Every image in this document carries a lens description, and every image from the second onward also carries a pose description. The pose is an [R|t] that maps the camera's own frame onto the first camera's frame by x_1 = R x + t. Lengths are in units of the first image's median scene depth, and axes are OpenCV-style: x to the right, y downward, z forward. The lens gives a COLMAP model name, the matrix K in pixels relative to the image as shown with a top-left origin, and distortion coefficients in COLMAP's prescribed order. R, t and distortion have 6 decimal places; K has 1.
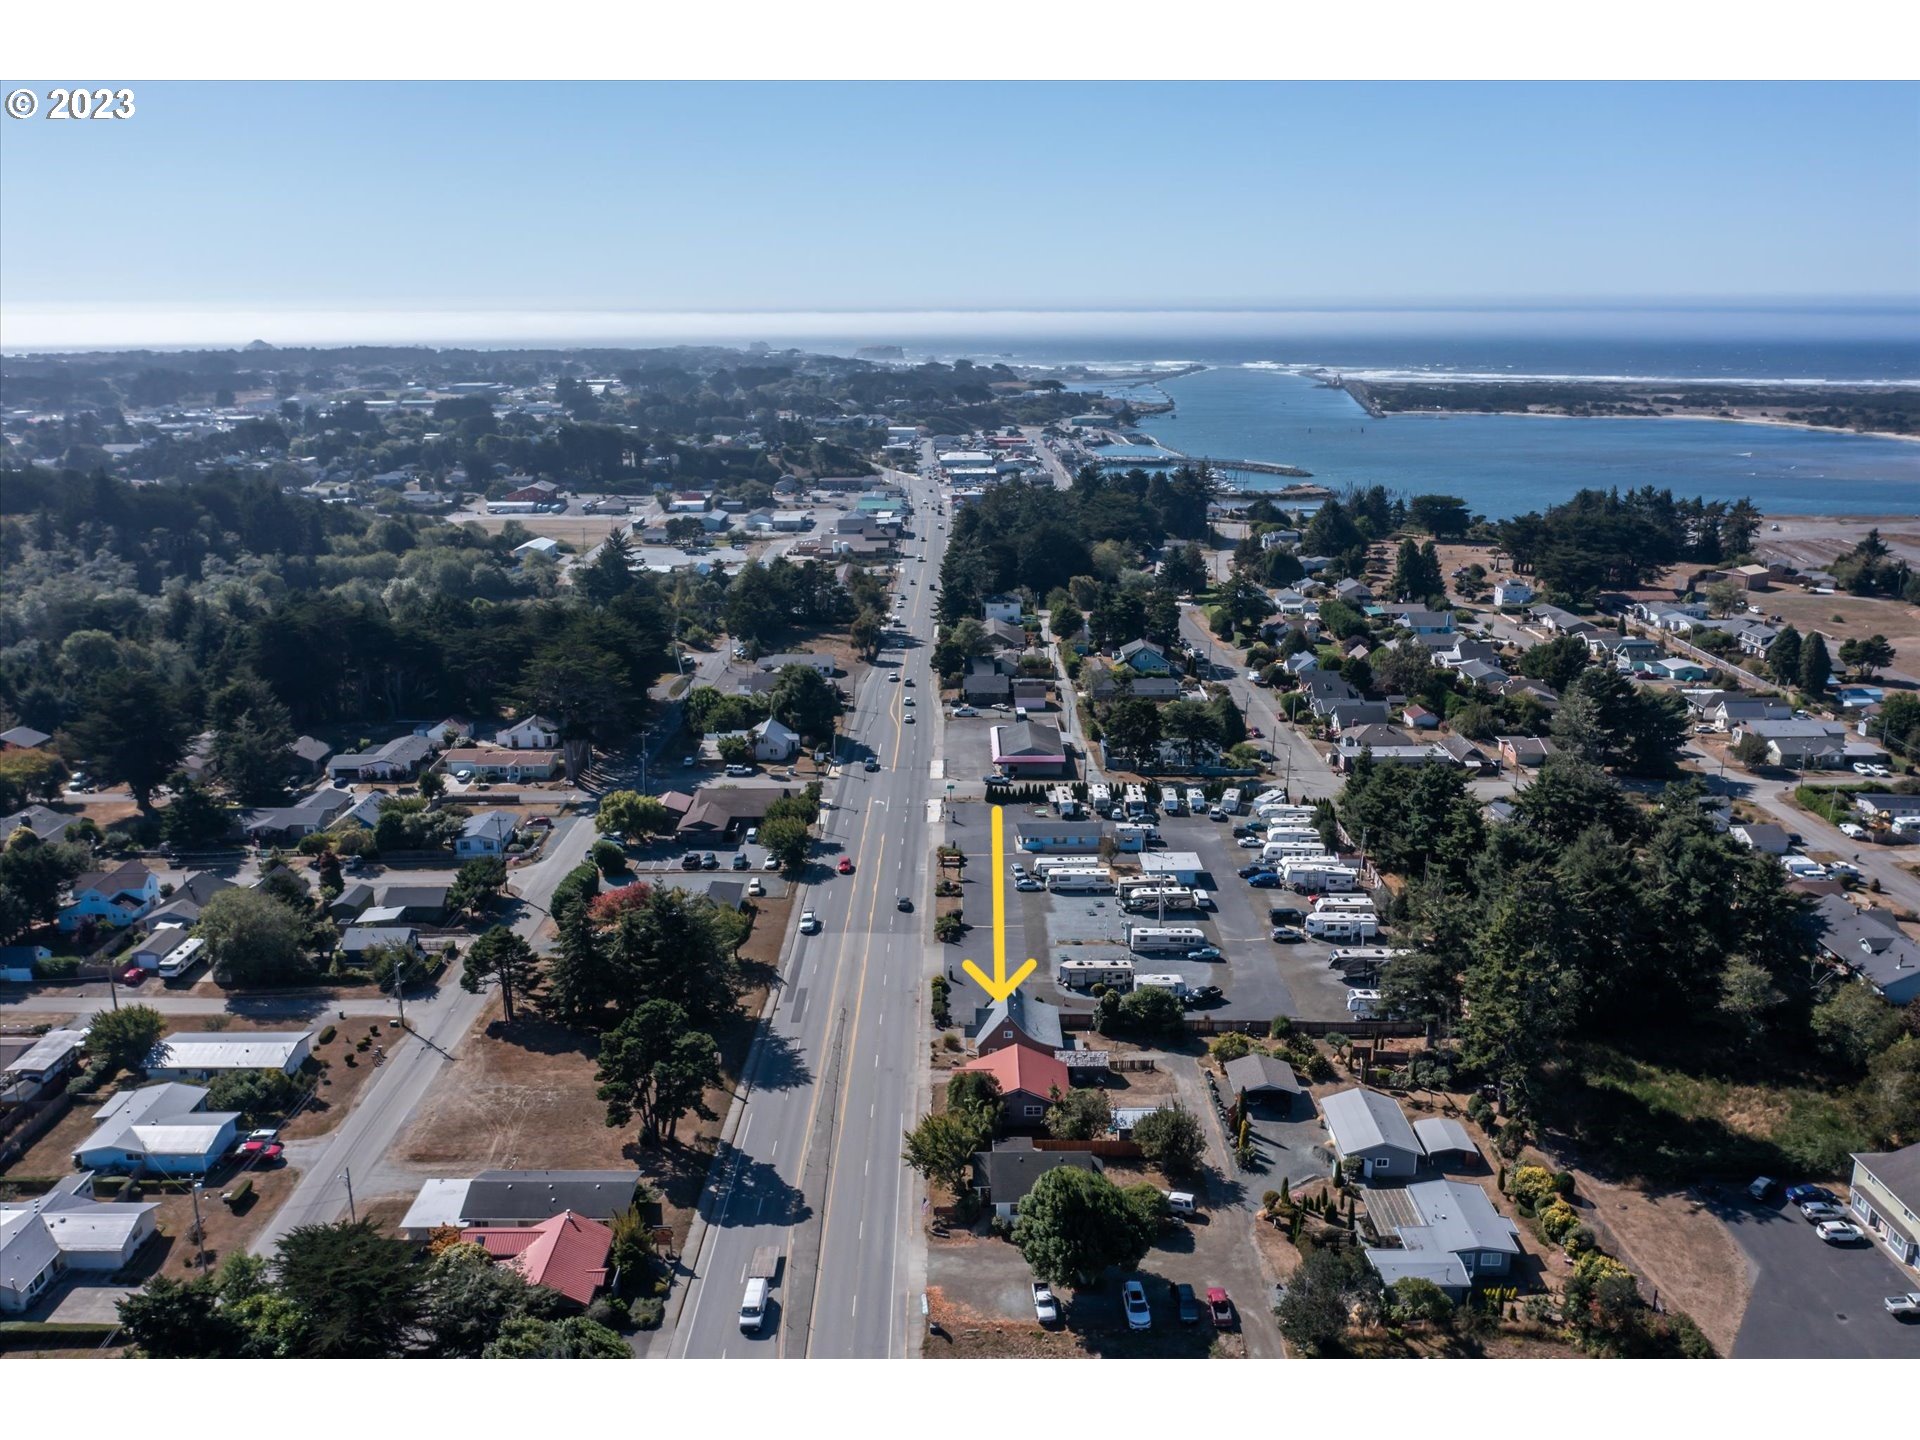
lens RADIAL K [[1522.7, 0, 958.9], [0, 1522.7, 716.8], [0, 0, 1]] dist [-0.011756, 0.004469]
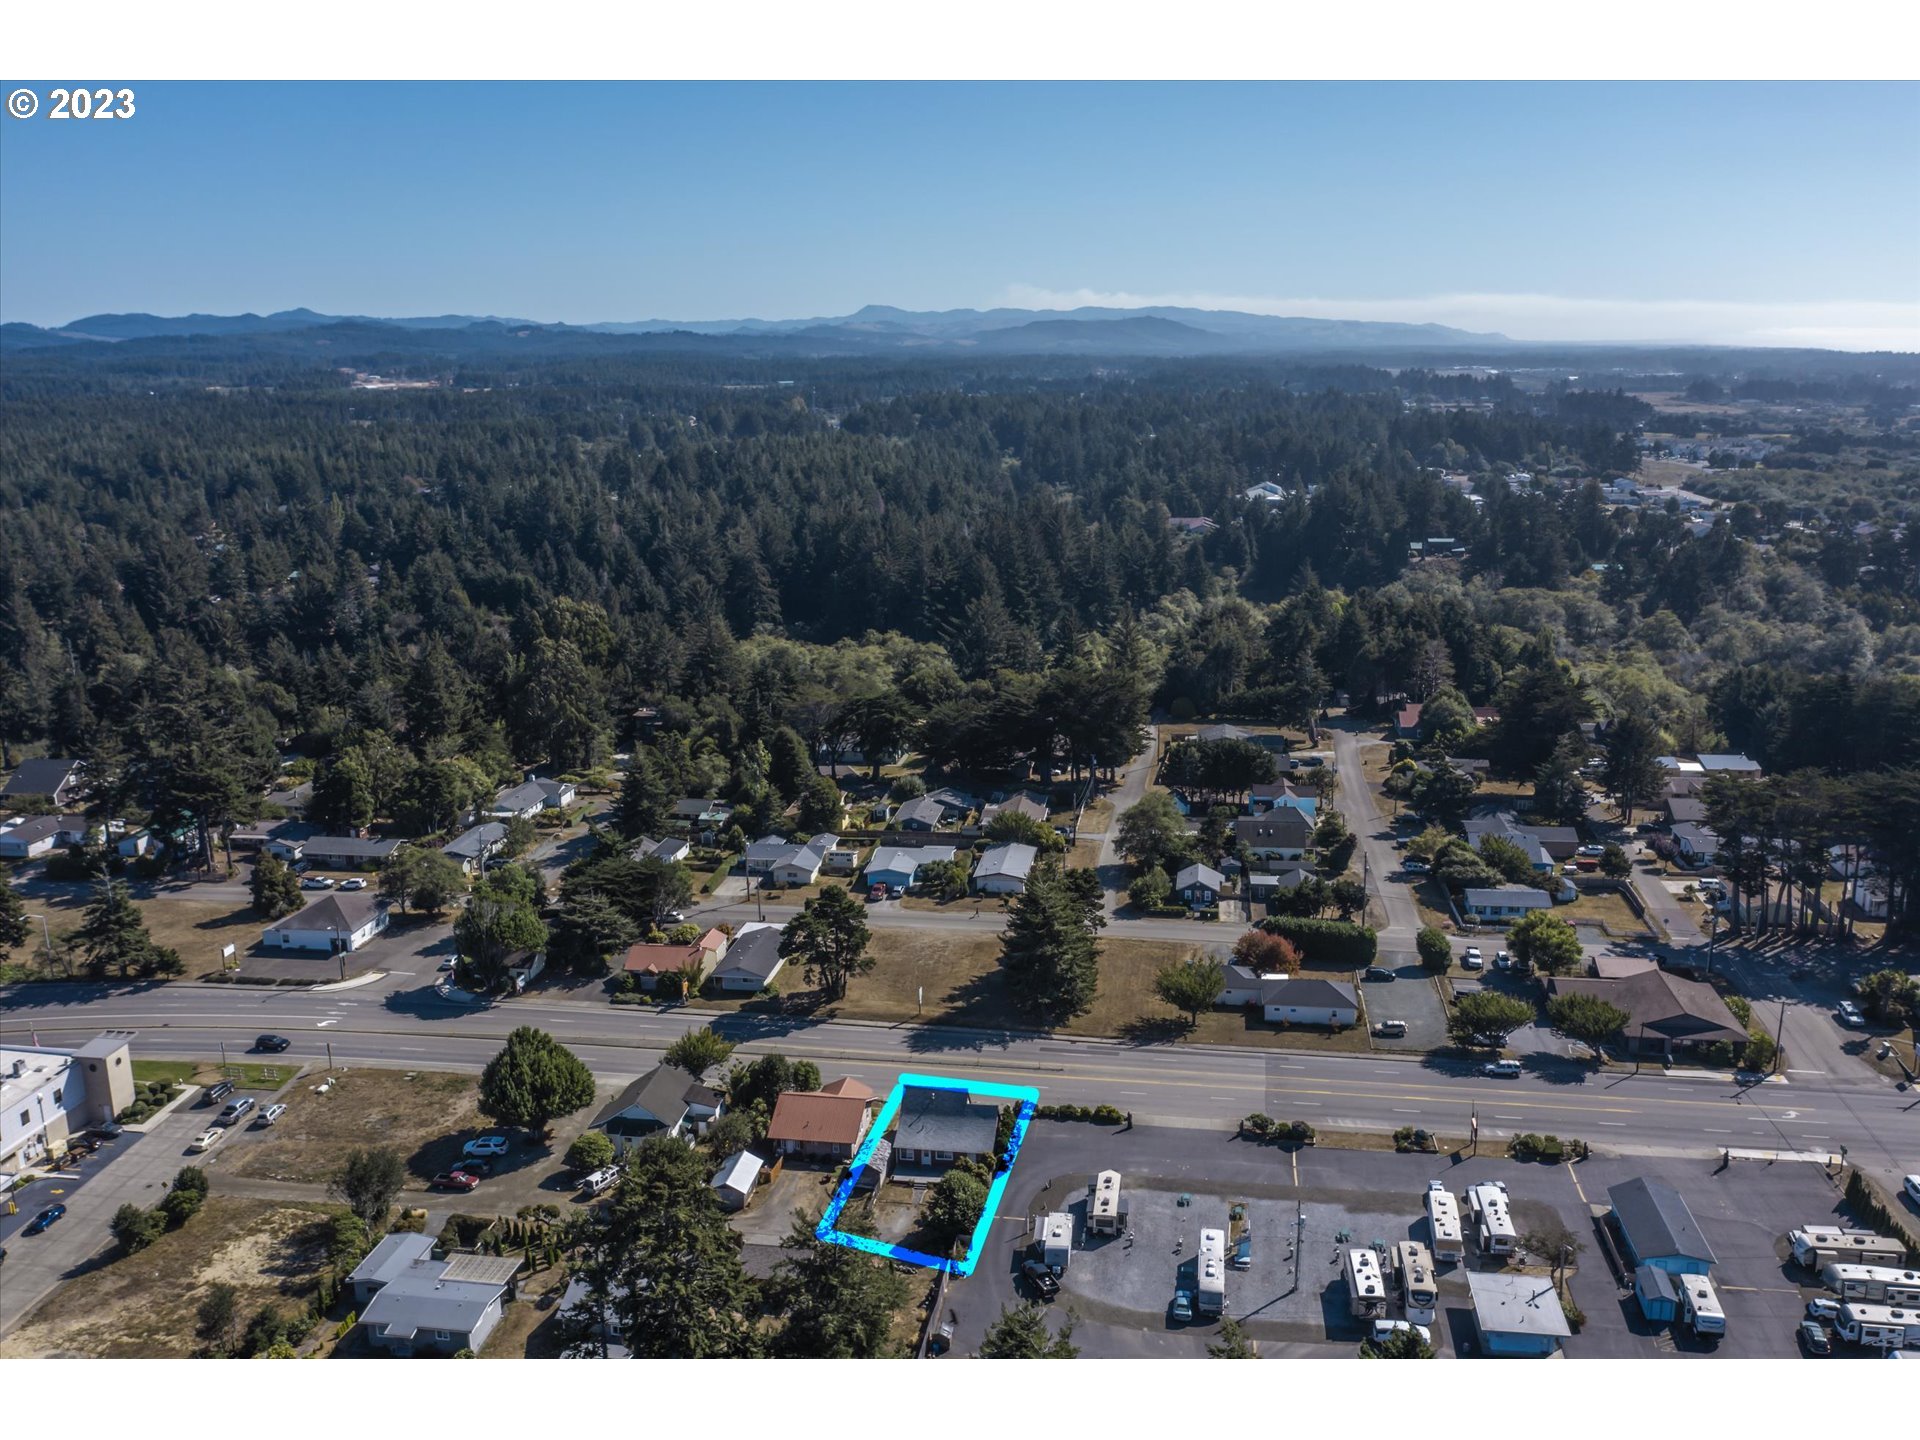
lens RADIAL K [[1522.7, 0, 963.1], [0, 1522.7, 722.2], [0, 0, 1]] dist [-0.011756, 0.004469]
pose [[-0.174274, 0.224280, -0.958815, 0.681837], [-0.233570, 0.936512, 0.261517, -0.214818], [0.956595, 0.269526, -0.110824, 0.811736]]
